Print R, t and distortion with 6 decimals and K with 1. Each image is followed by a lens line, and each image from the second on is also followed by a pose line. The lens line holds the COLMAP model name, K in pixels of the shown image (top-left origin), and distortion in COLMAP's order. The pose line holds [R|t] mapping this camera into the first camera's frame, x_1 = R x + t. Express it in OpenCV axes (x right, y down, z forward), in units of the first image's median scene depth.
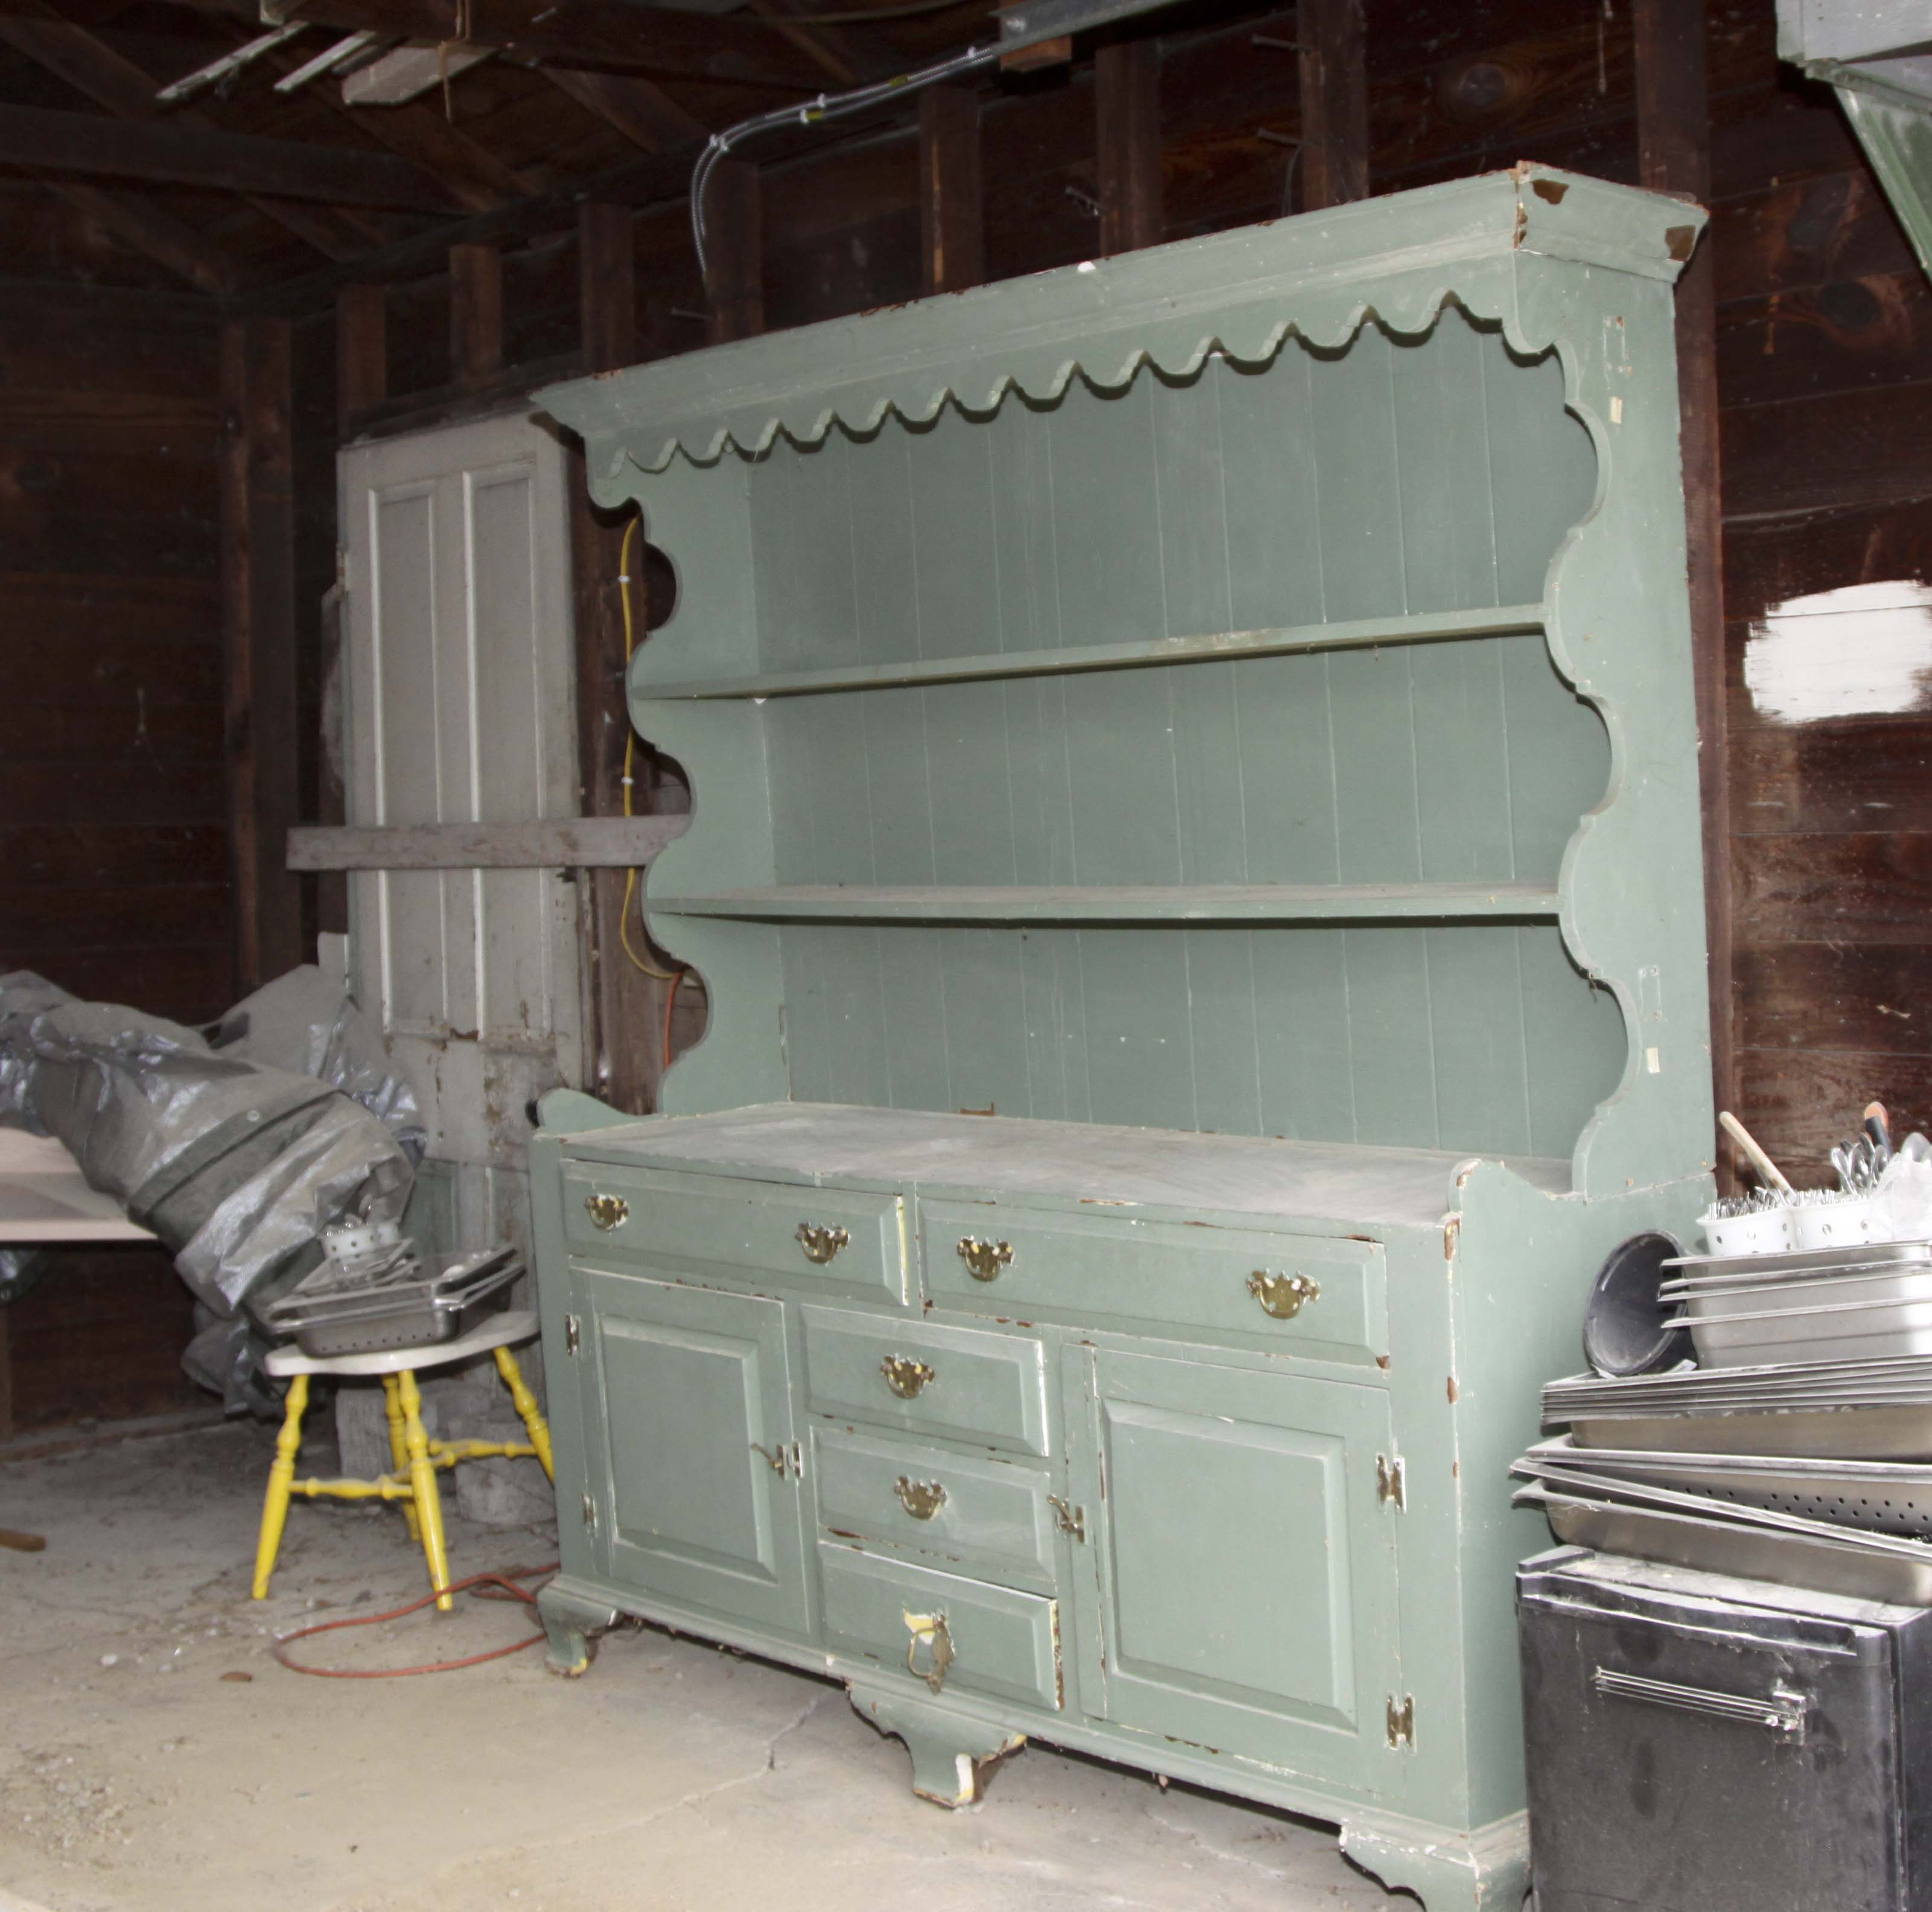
lens RADIAL K [[3067.6, 0, 1169.3], [0, 3067.6, 958.4], [0, 0, 1]] dist [-0.143595, 0.116412]
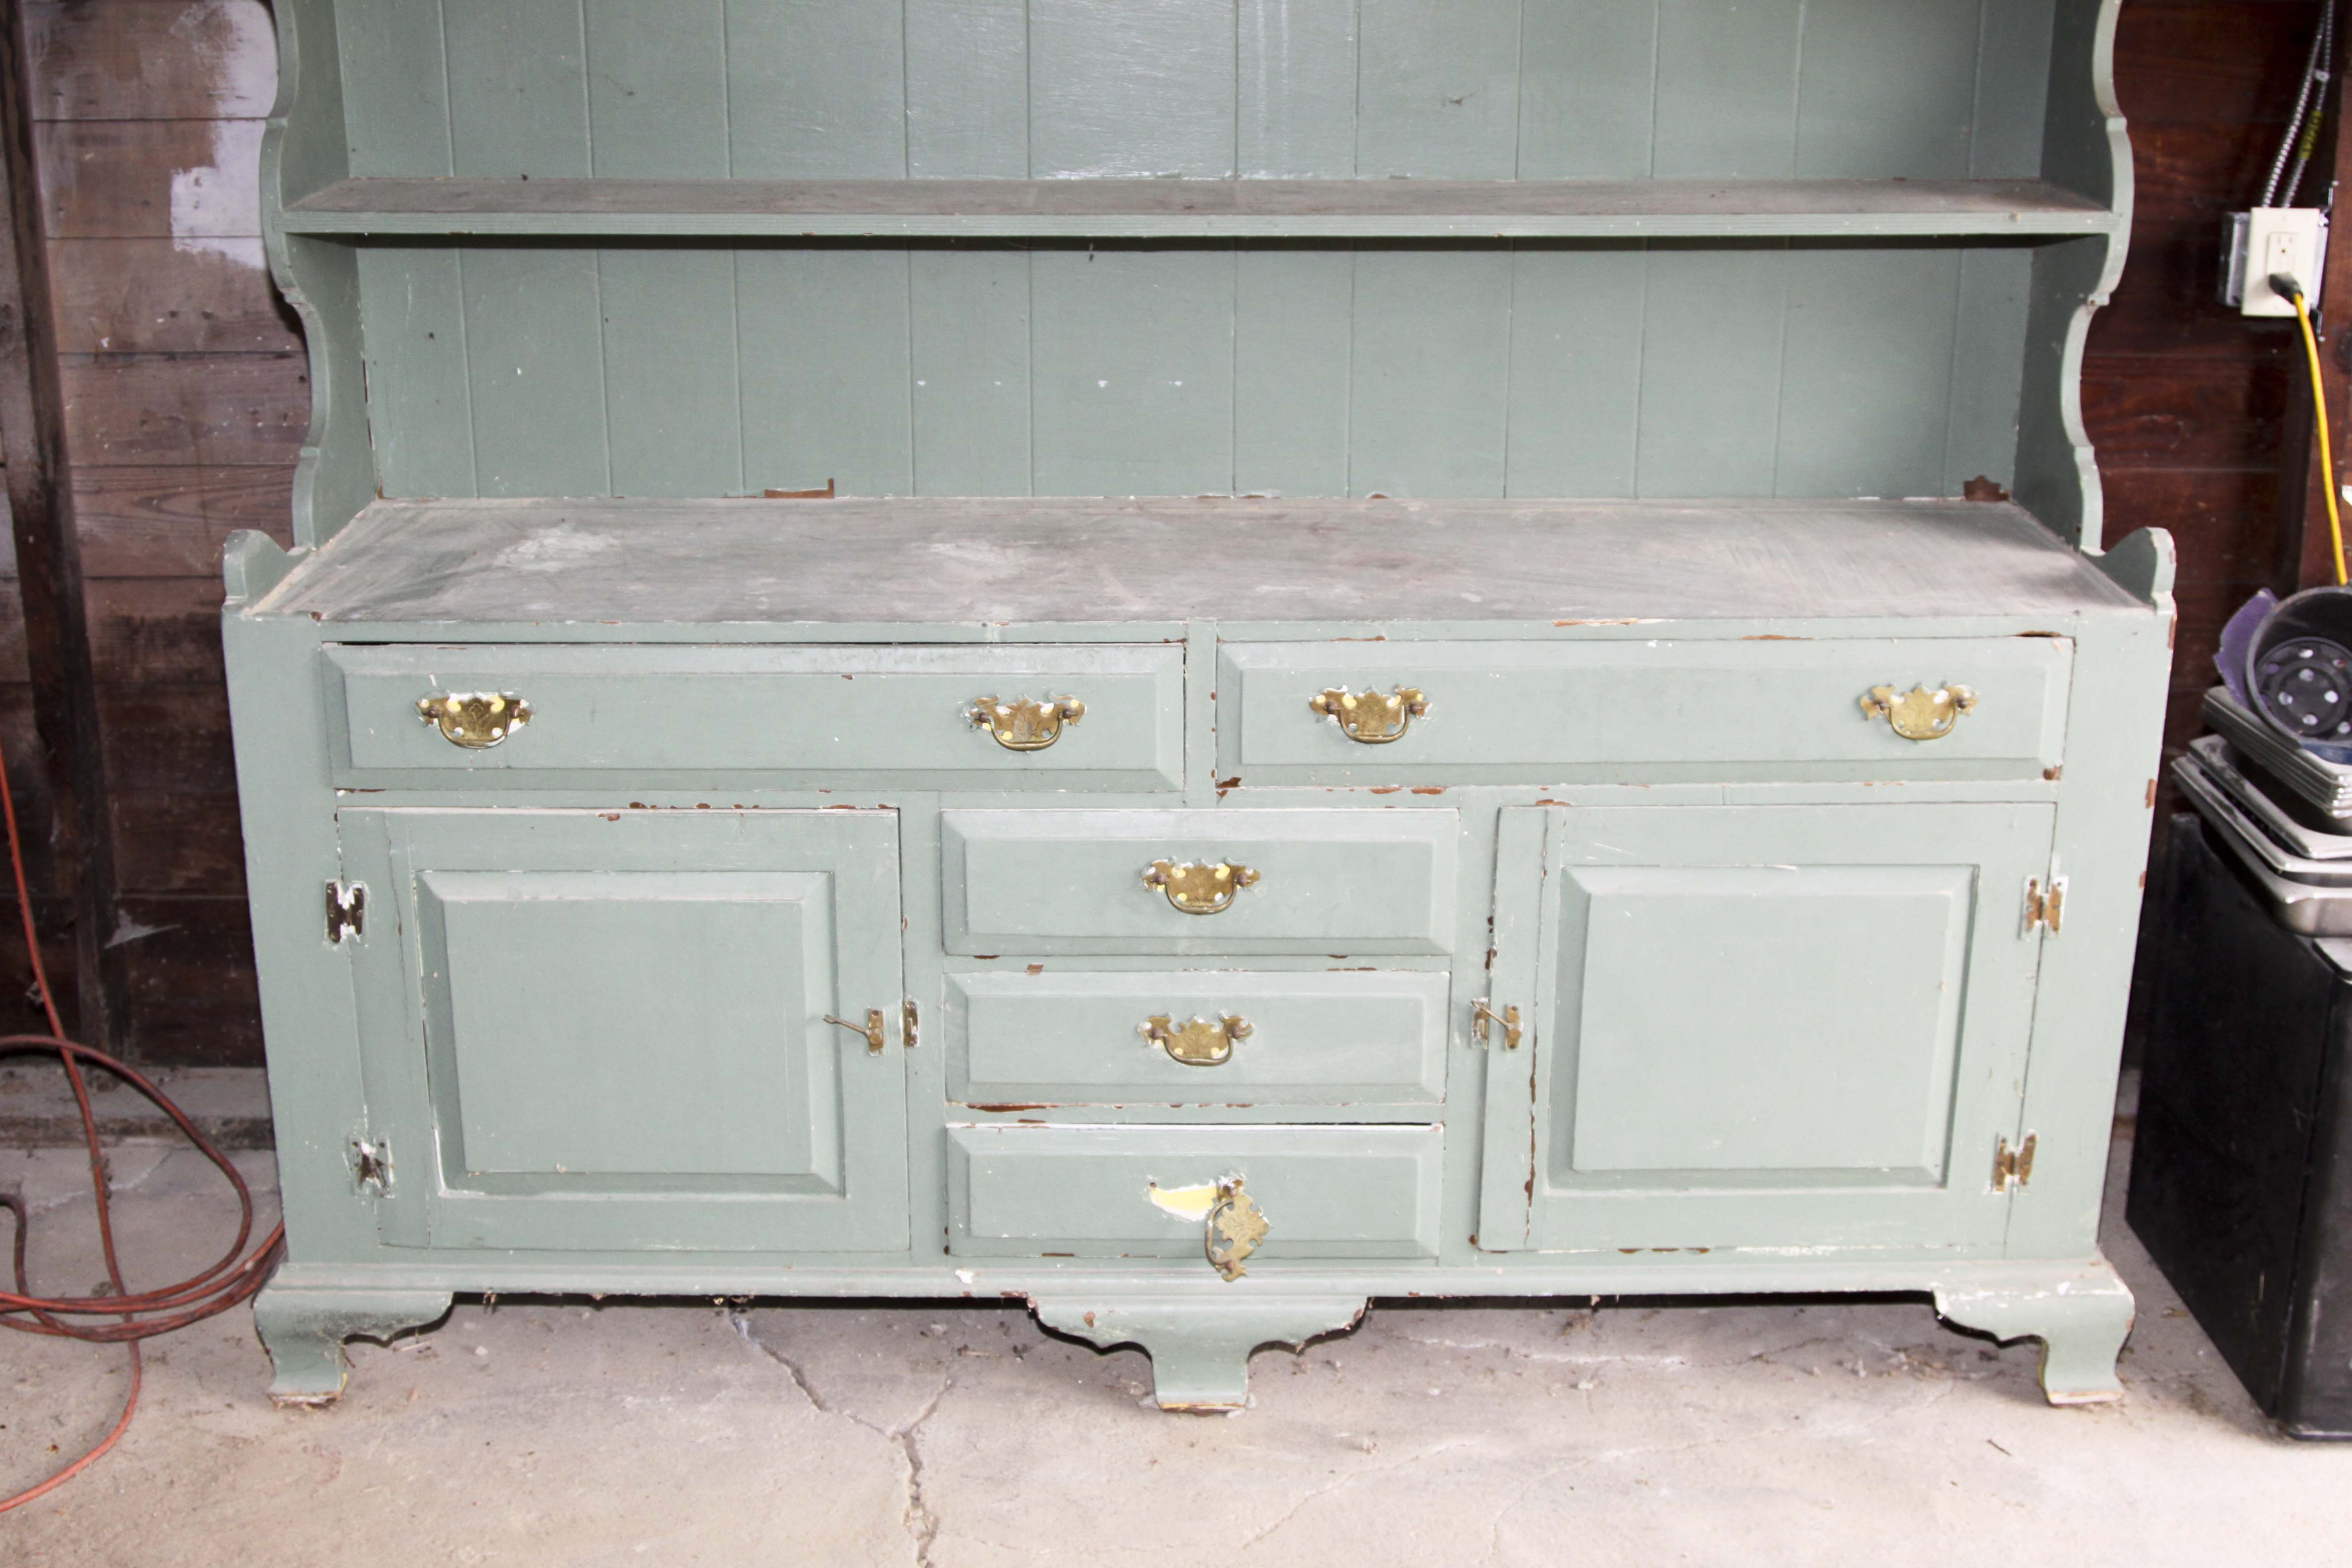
lens RADIAL K [[2809.8, 0, 1176.0], [0, 2809.8, 784.0], [0, 0, 1]] dist [-0.096320, 0.068740]
pose [[0.689420, -0.180483, 0.701516, -0.566989], [0.011056, 0.970971, 0.238942, -0.048200], [-0.724277, -0.156976, 0.671402, 0.566963]]
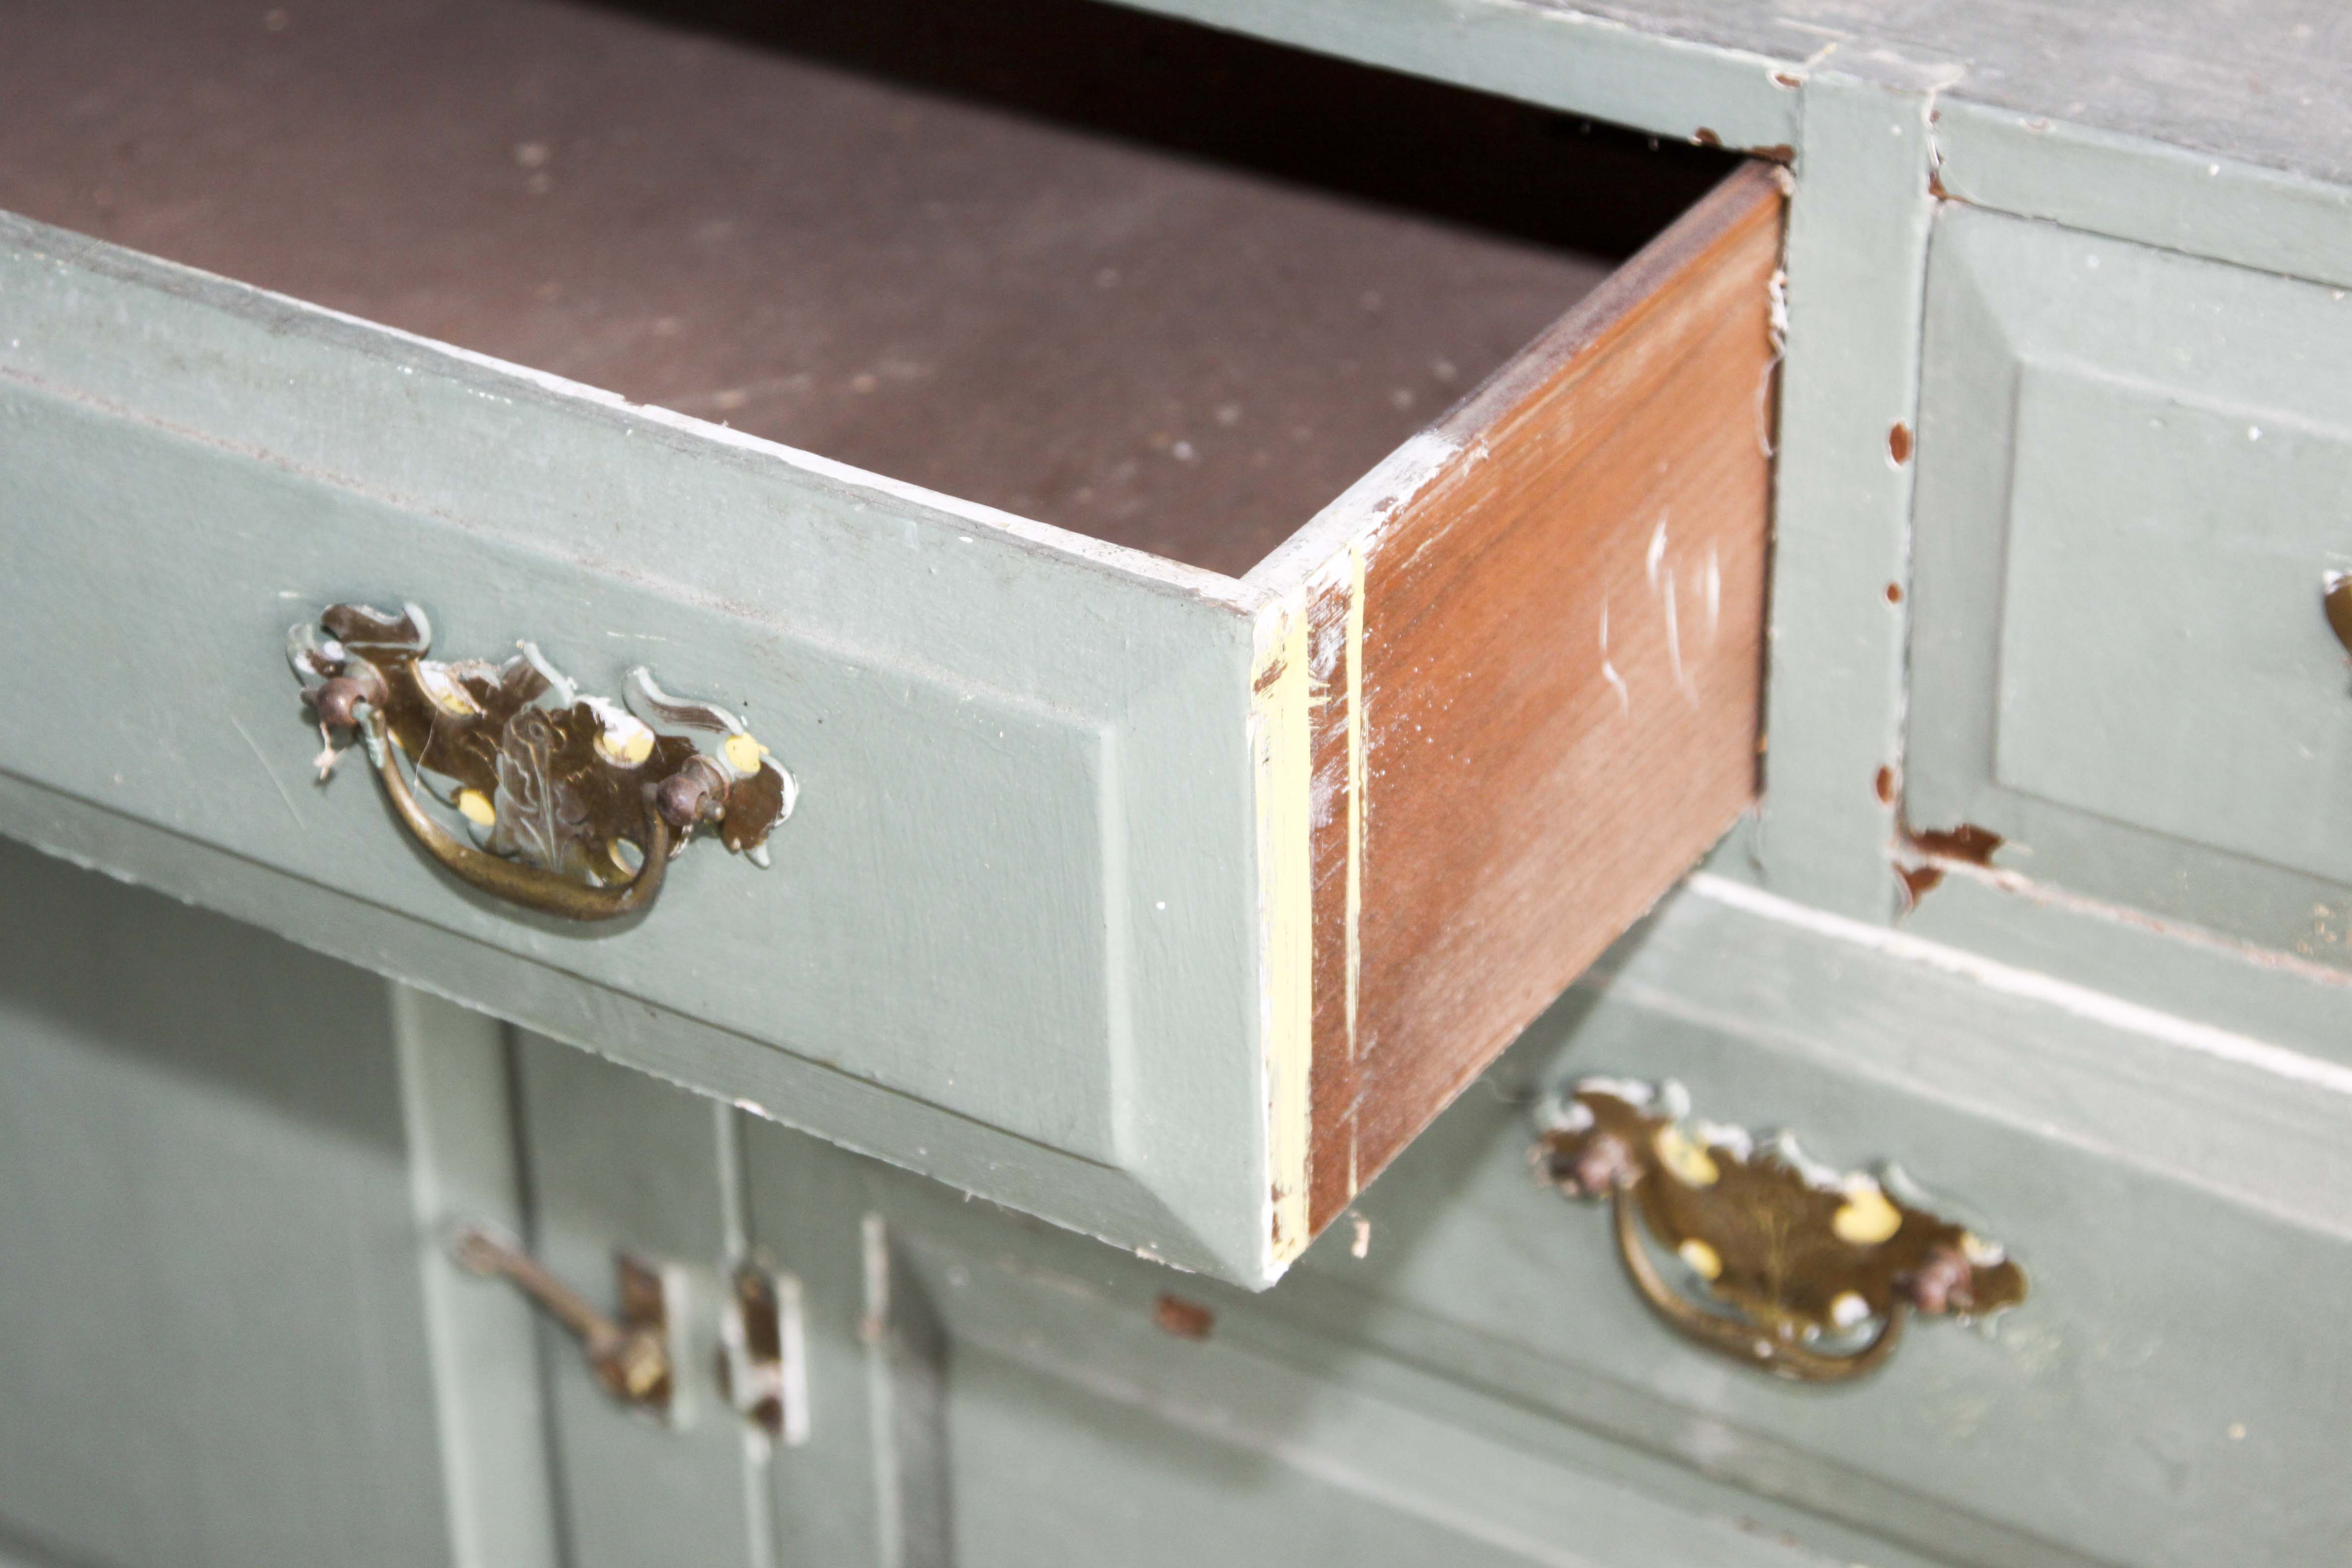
lens RADIAL K [[5936.4, 0, 1176.0], [0, 5936.4, 784.0], [0, 0, 1]] dist [0.138376, 0.429533]
pose [[0.971224, -0.098925, 0.216650, -0.183676], [-0.012088, 0.888011, 0.459664, -0.026814], [-0.237860, -0.449056, 0.861262, 0.765038]]
